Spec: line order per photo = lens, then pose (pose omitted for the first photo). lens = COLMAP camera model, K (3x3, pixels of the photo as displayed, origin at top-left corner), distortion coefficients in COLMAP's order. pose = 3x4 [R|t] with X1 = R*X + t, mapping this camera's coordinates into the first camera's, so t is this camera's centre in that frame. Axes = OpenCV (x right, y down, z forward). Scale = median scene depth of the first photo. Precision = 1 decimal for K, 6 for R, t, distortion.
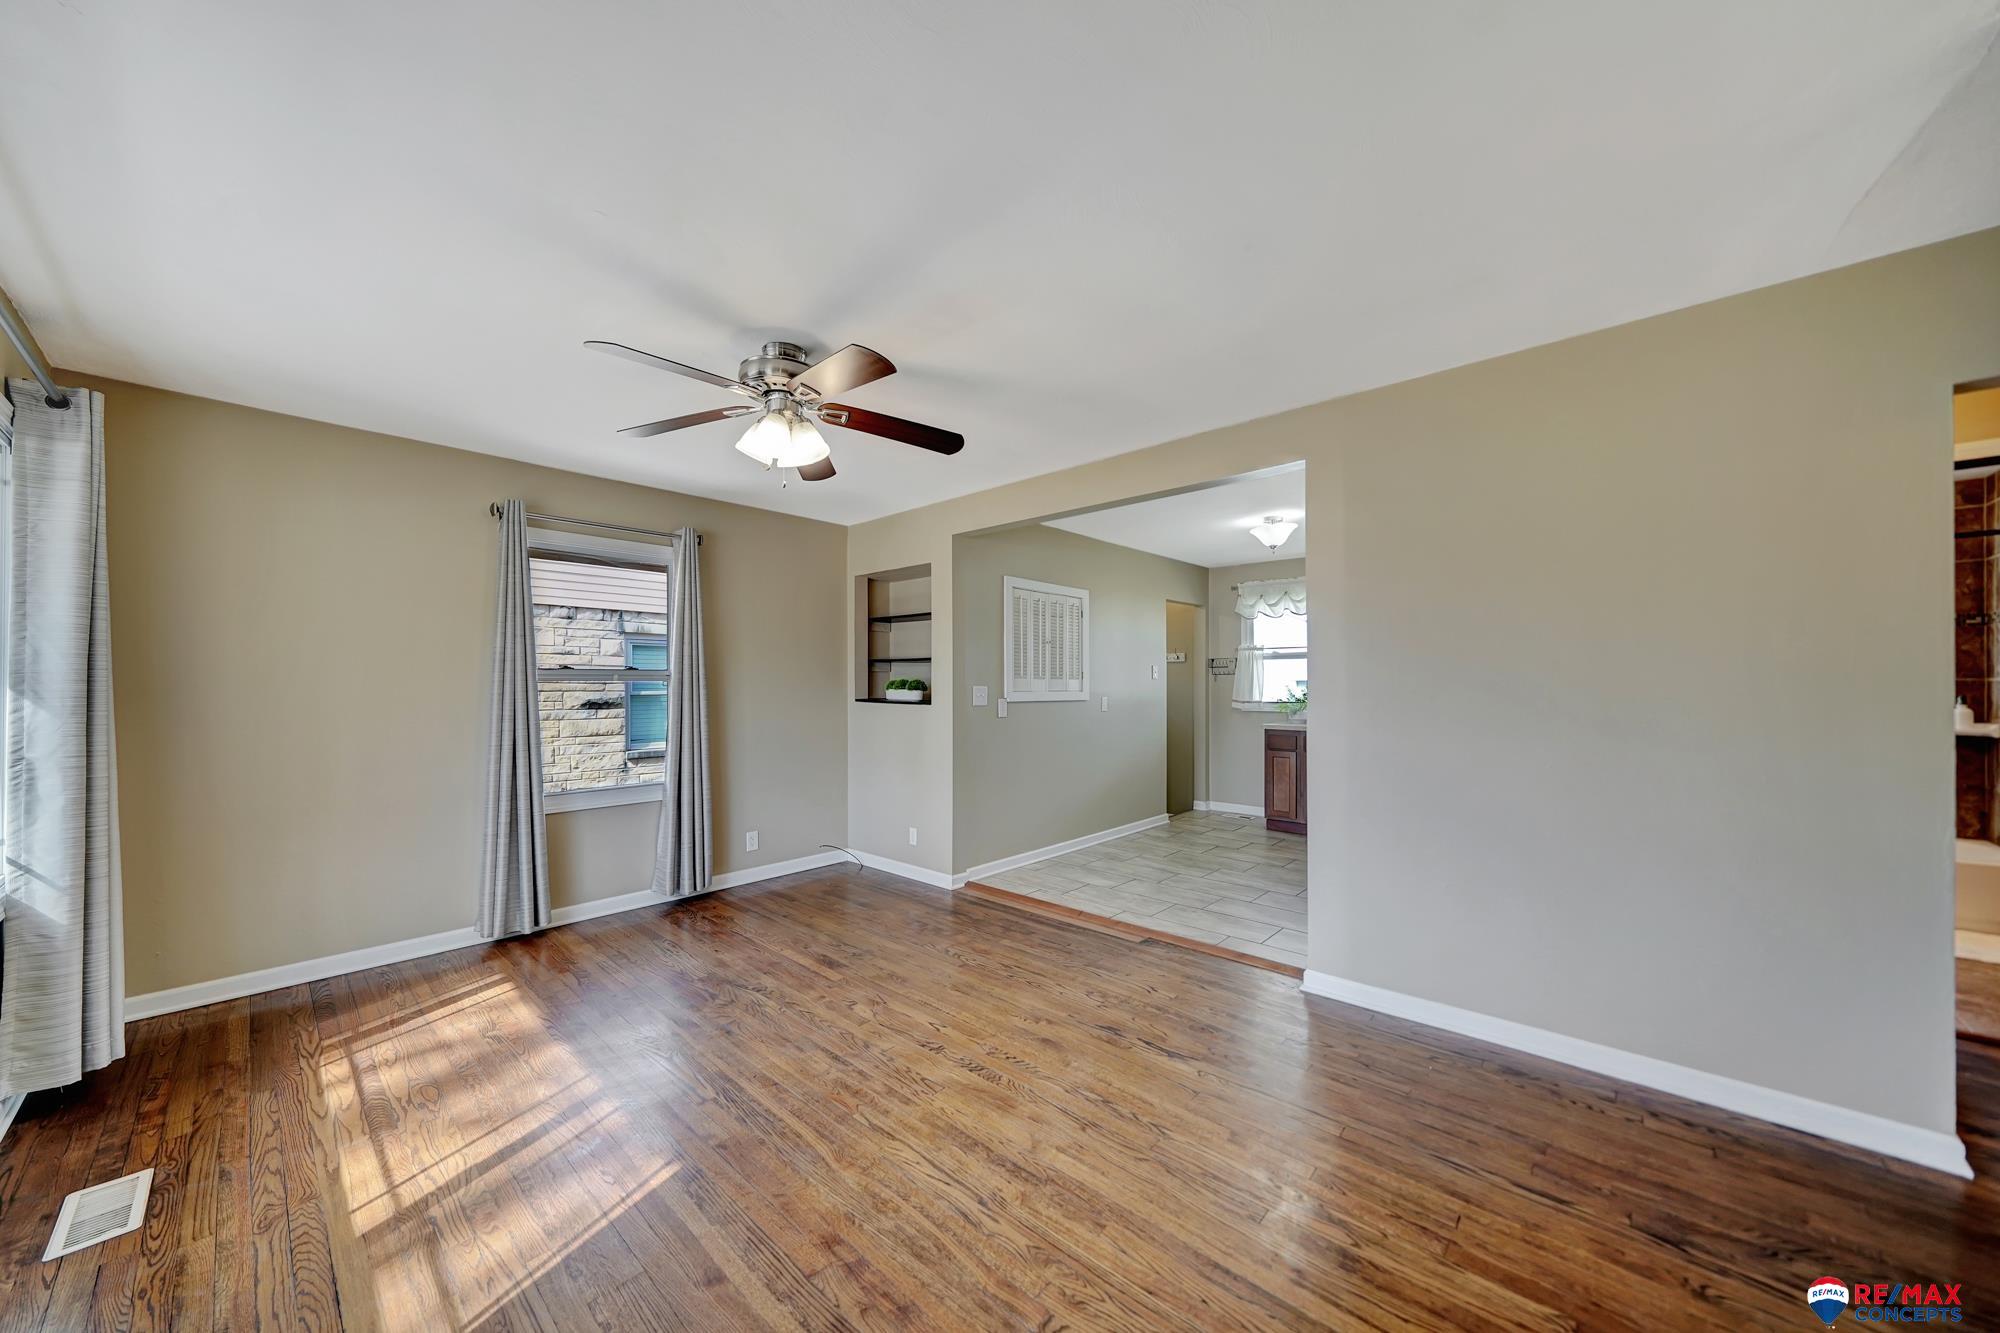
lens RADIAL K [[697.7, 0, 985.5], [0, 697.7, 673.4], [0, 0, 1]] dist [-0.000836, -0.000157]
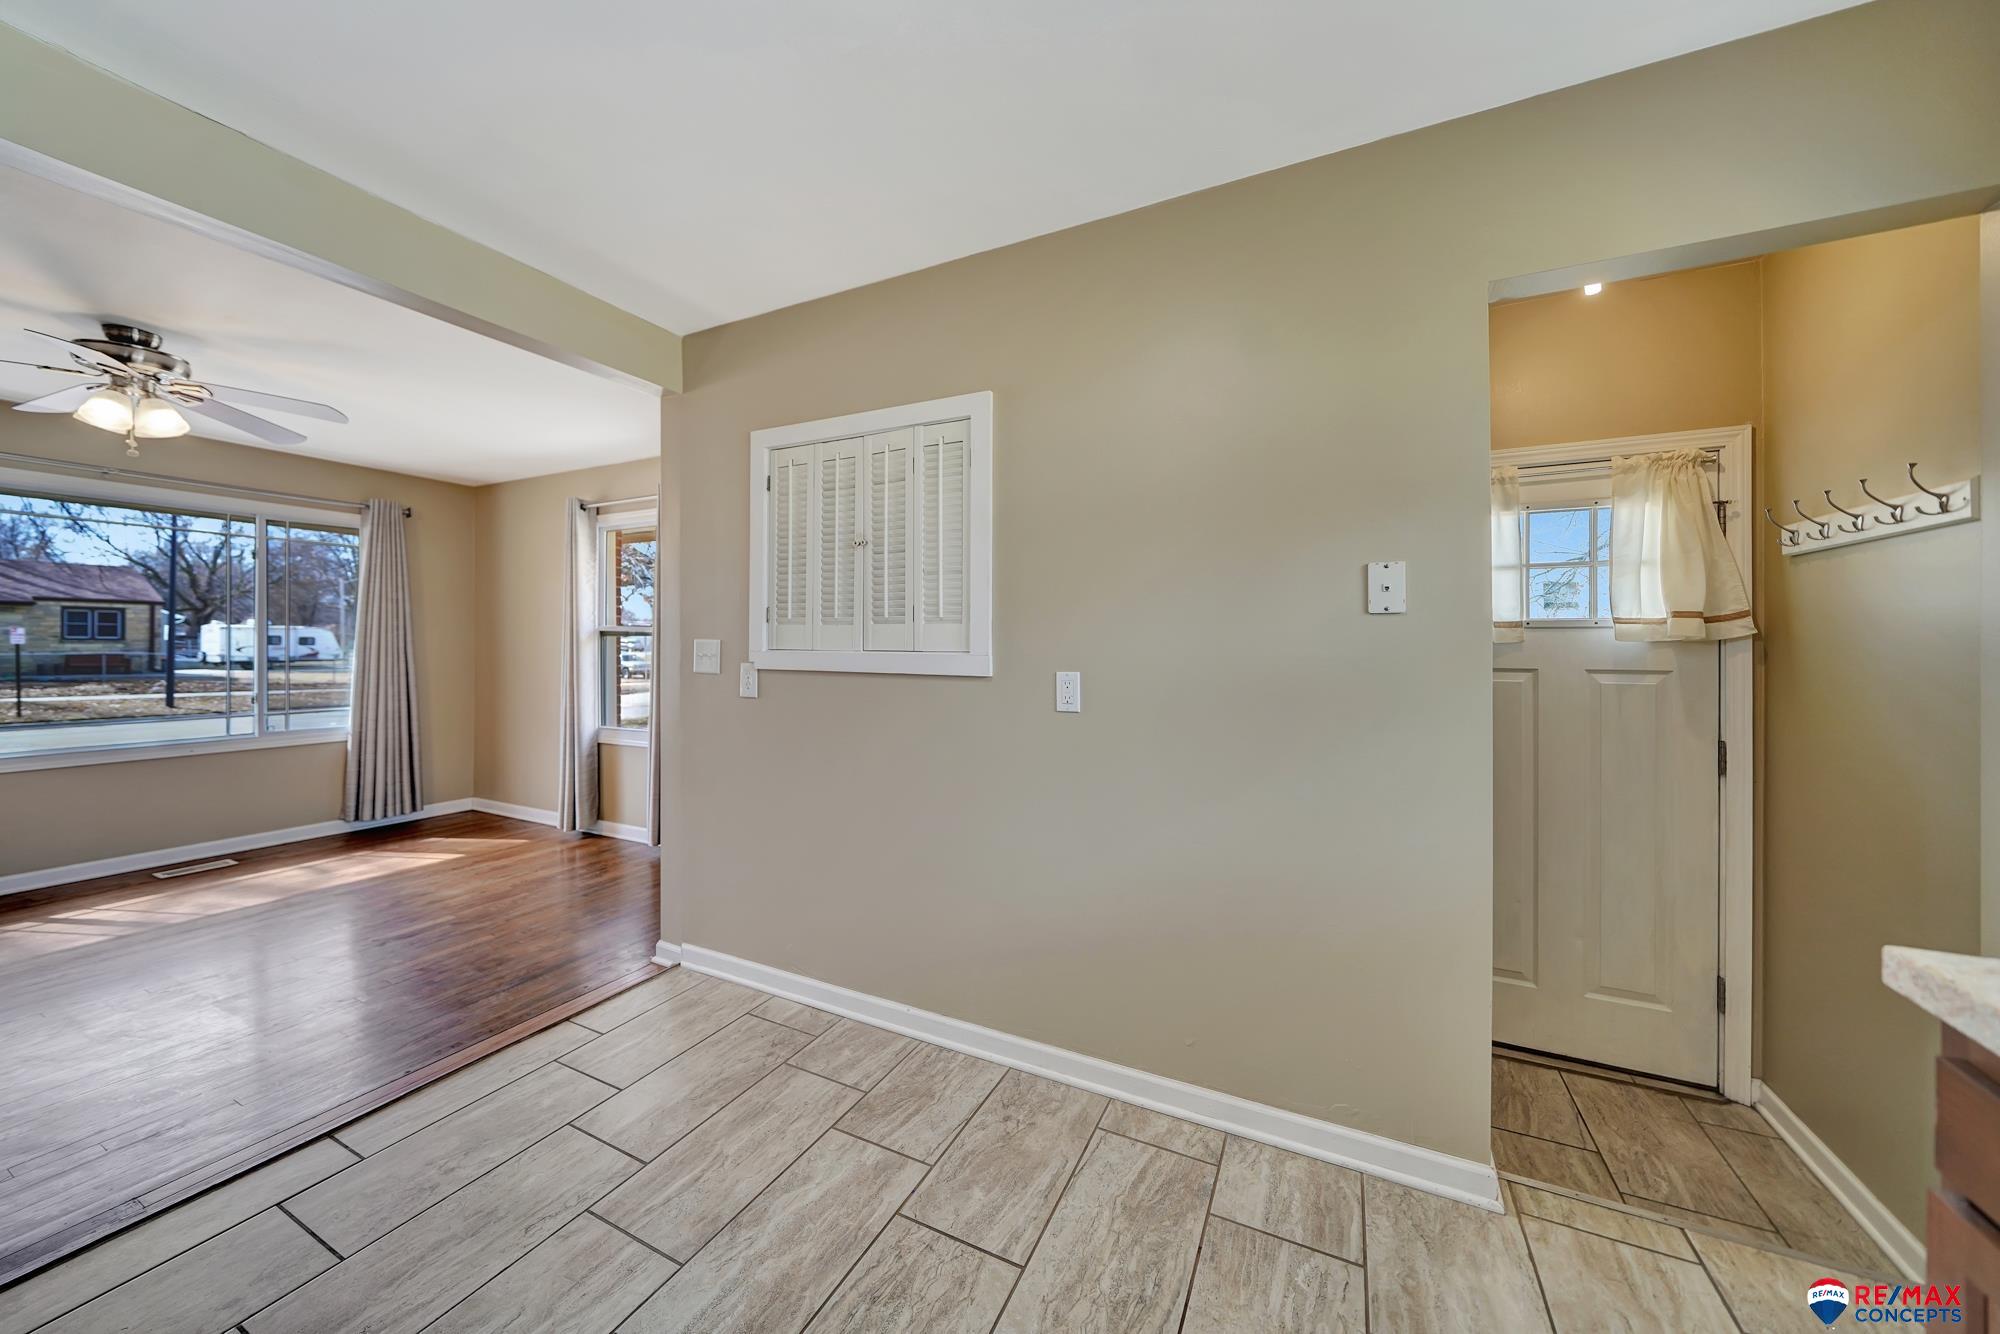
lens RADIAL K [[704.1, 0, 1004.8], [0, 704.1, 637.6], [0, 0, 1]] dist [-0.001201, -0.000045]
pose [[0.281159, -0.005729, -0.959644, 0.832528], [0.012188, 0.999923, -0.002398, 0.028174], [0.959584, -0.011022, 0.281207, 1.435760]]
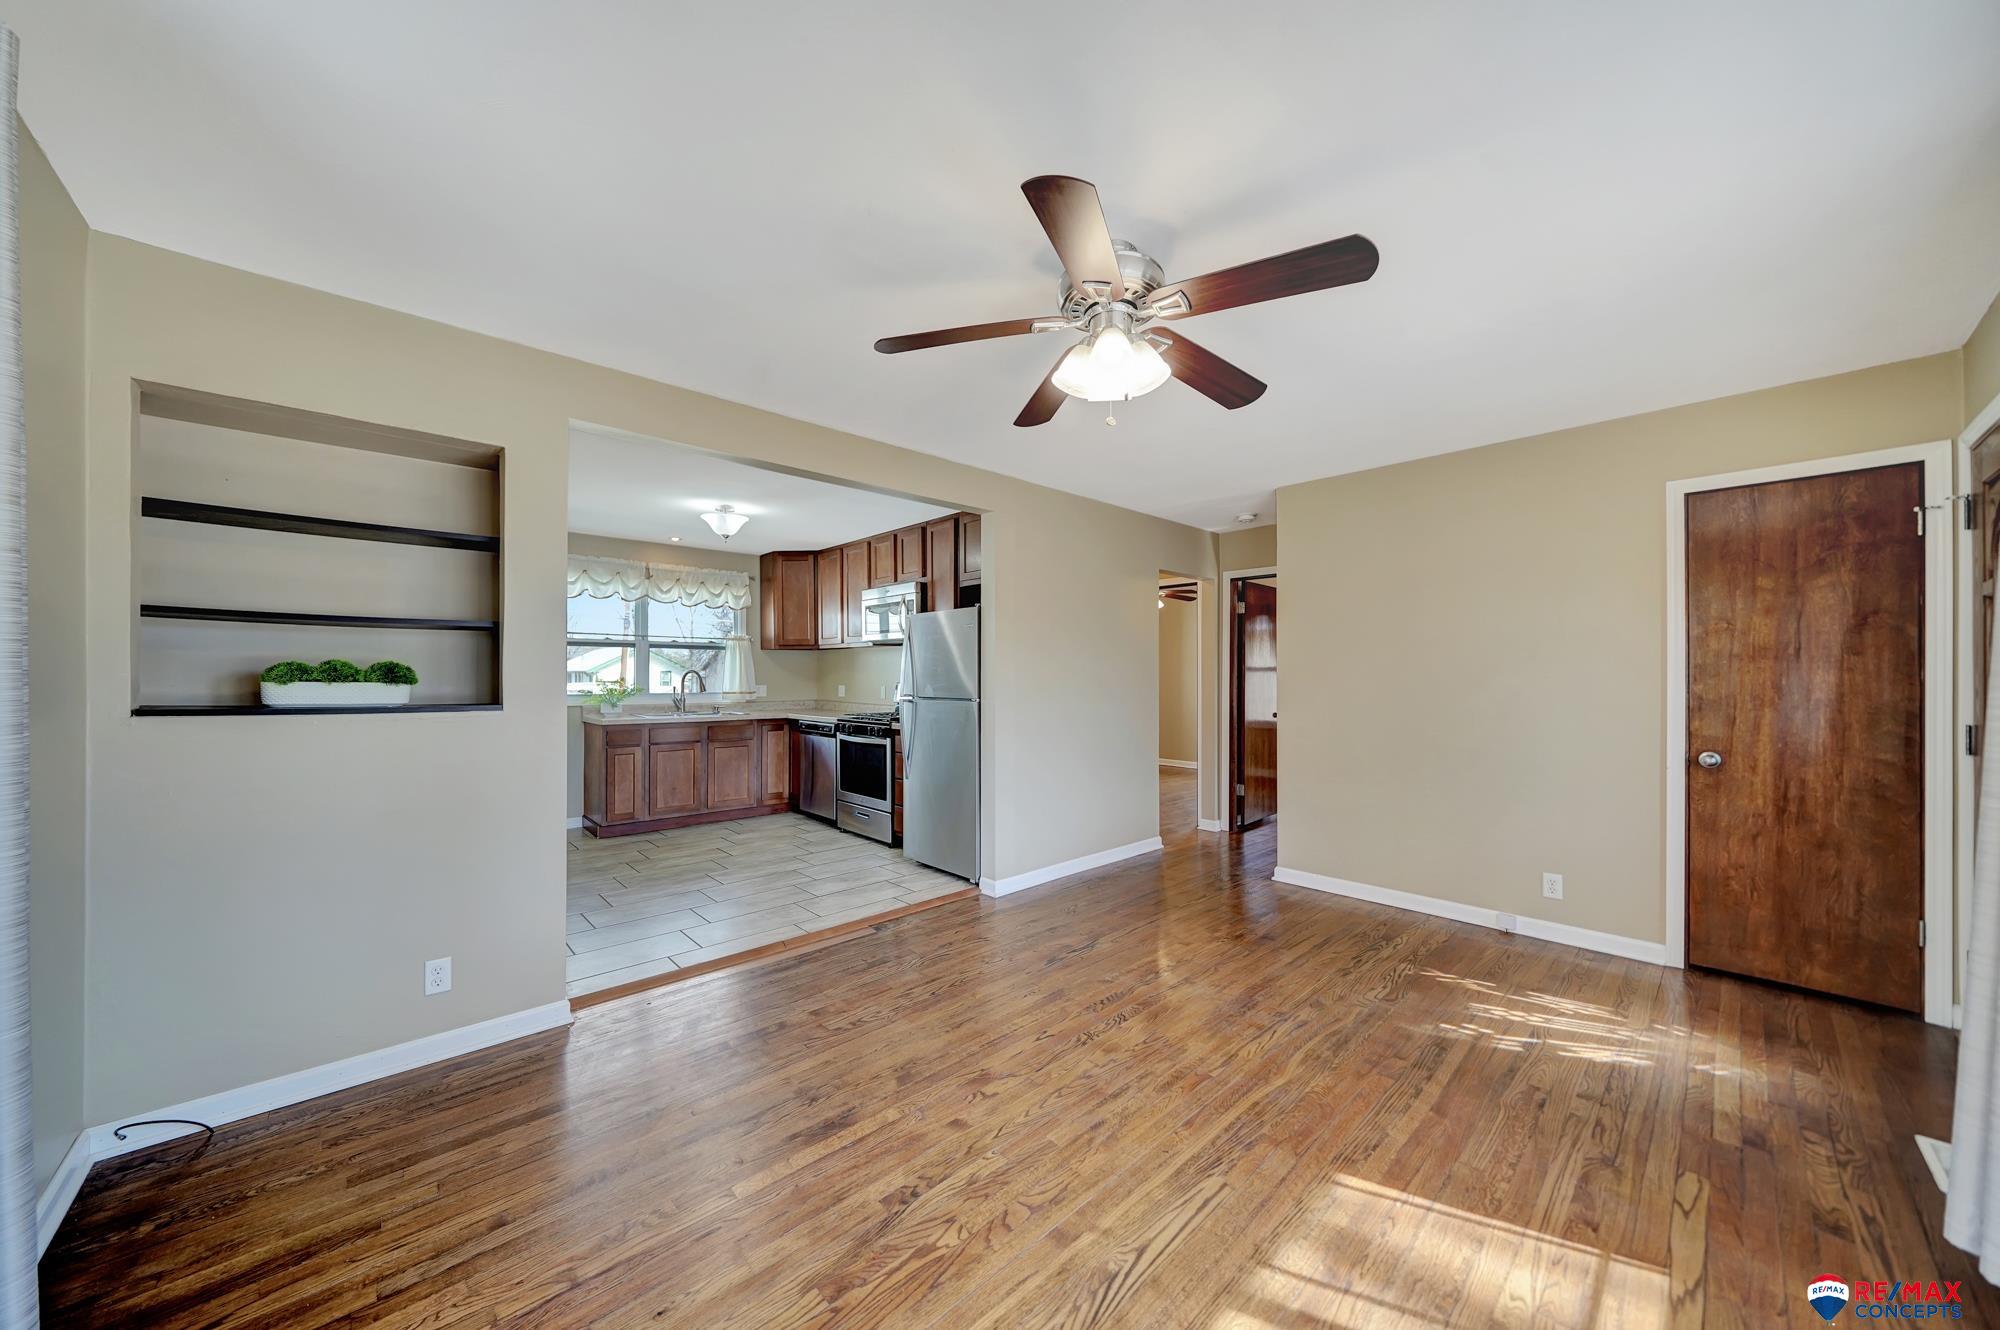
lens RADIAL K [[691.7, 0, 1010.0], [0, 691.7, 673.5], [0, 0, 1]] dist [-0.008818, -0.000007]
pose [[0.061545, 0.005703, 0.998088, -0.772232], [-0.016049, 0.999860, -0.004724, 0.018074], [-0.997975, -0.015728, 0.061627, 0.767962]]
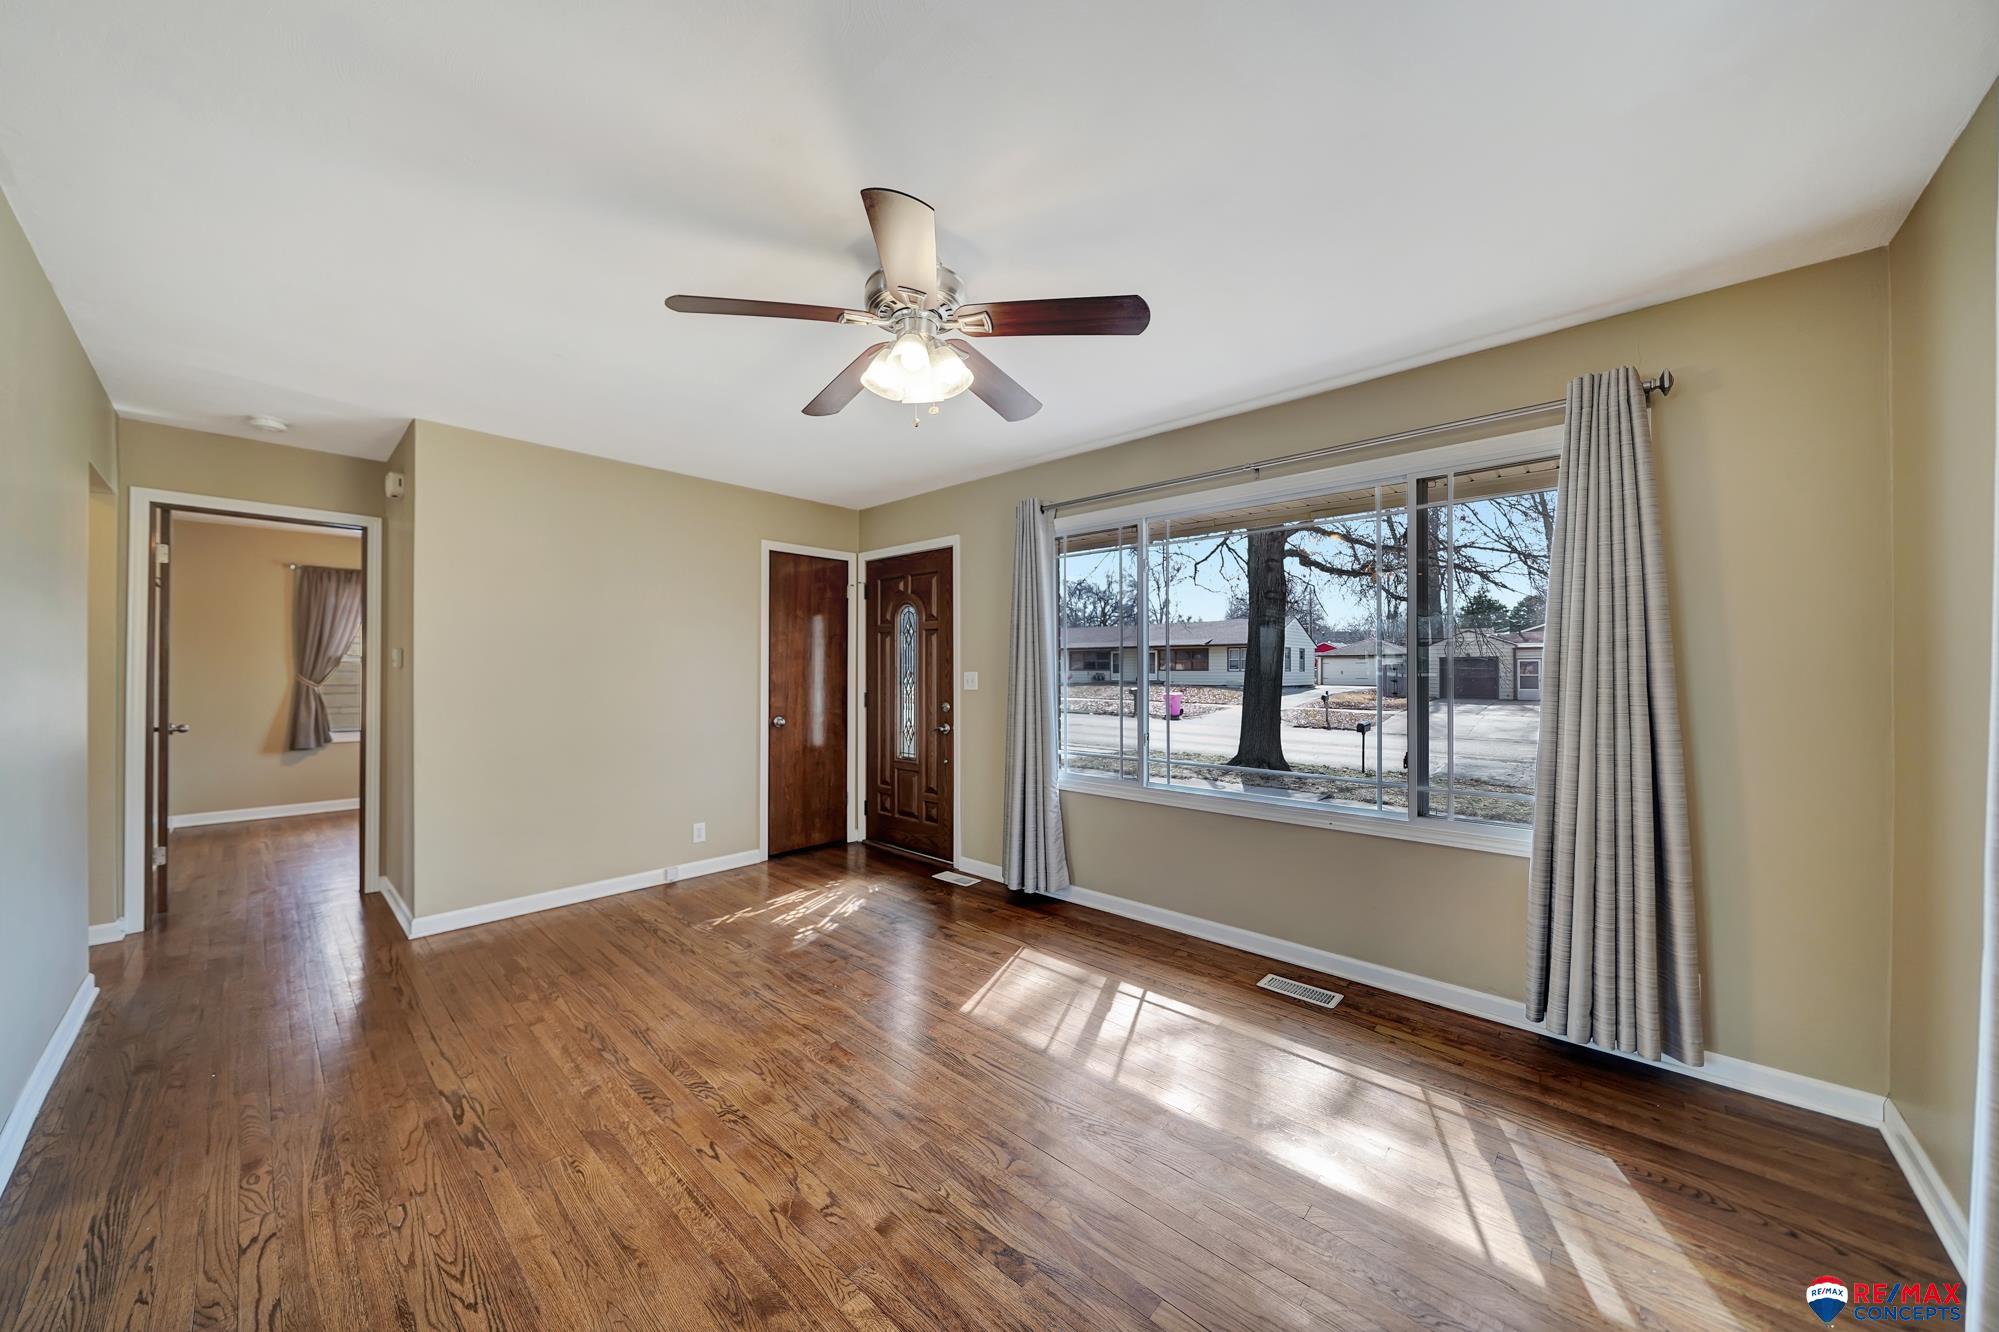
lens RADIAL K [[682.8, 0, 983.0], [0, 682.8, 673.6], [0, 0, 1]] dist [-0.000810, 0.000050]
pose [[-0.999987, -0.000079, 0.005186, -0.267767], [-0.000133, 0.999946, -0.010374, 0.026488], [-0.005185, -0.010375, -0.999933, 1.299660]]
